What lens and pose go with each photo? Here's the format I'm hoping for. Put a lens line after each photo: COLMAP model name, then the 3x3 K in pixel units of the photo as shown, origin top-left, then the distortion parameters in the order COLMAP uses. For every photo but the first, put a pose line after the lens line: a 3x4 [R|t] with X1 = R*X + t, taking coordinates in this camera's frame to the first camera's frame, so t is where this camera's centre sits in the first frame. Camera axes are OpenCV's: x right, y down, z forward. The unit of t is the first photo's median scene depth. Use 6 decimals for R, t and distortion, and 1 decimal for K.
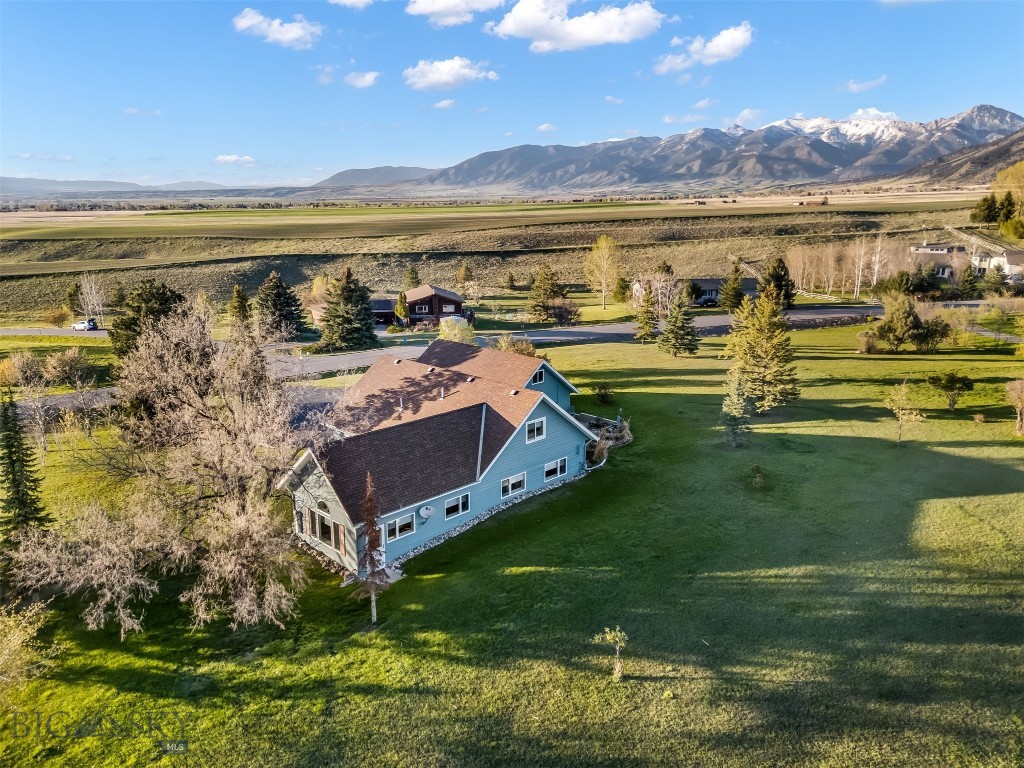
lens RADIAL K [[757.2, 0, 510.8], [0, 757.2, 383.9], [0, 0, 1]] dist [0.071852, -0.063348]
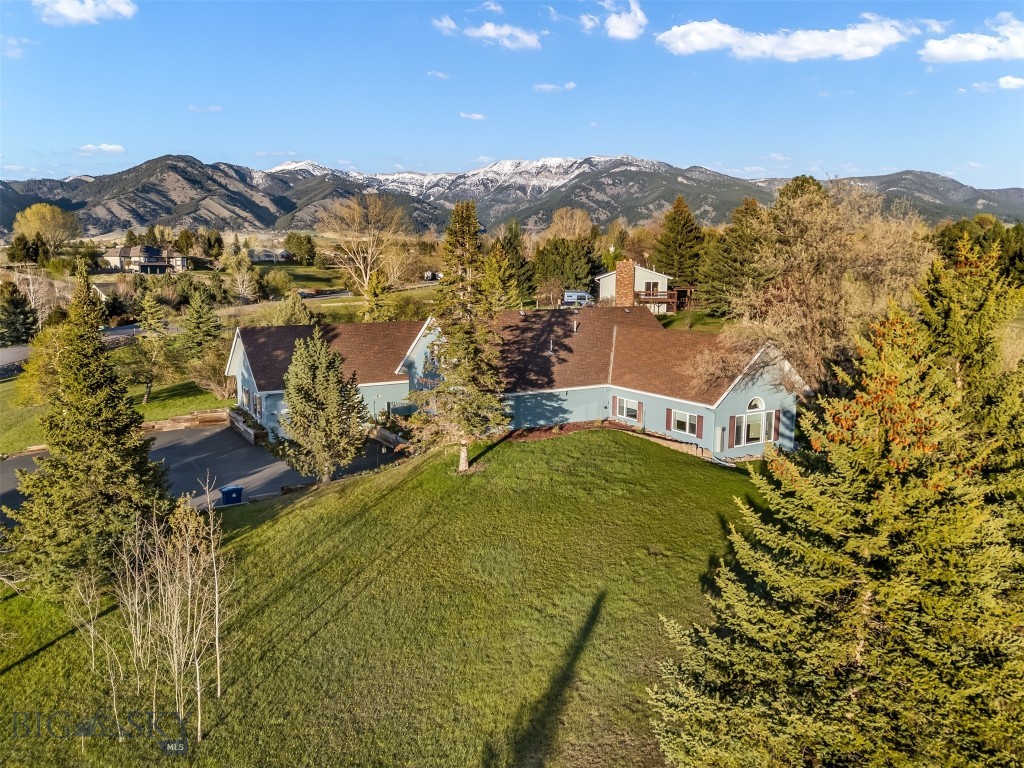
lens RADIAL K [[757.2, 0, 512.7], [0, 757.2, 381.8], [0, 0, 1]] dist [0.071852, -0.063348]
pose [[0.233243, -0.145996, 0.961396, -0.135544], [0.229322, 0.969038, 0.091521, -0.004091], [-0.944991, 0.199123, 0.259502, 0.114044]]
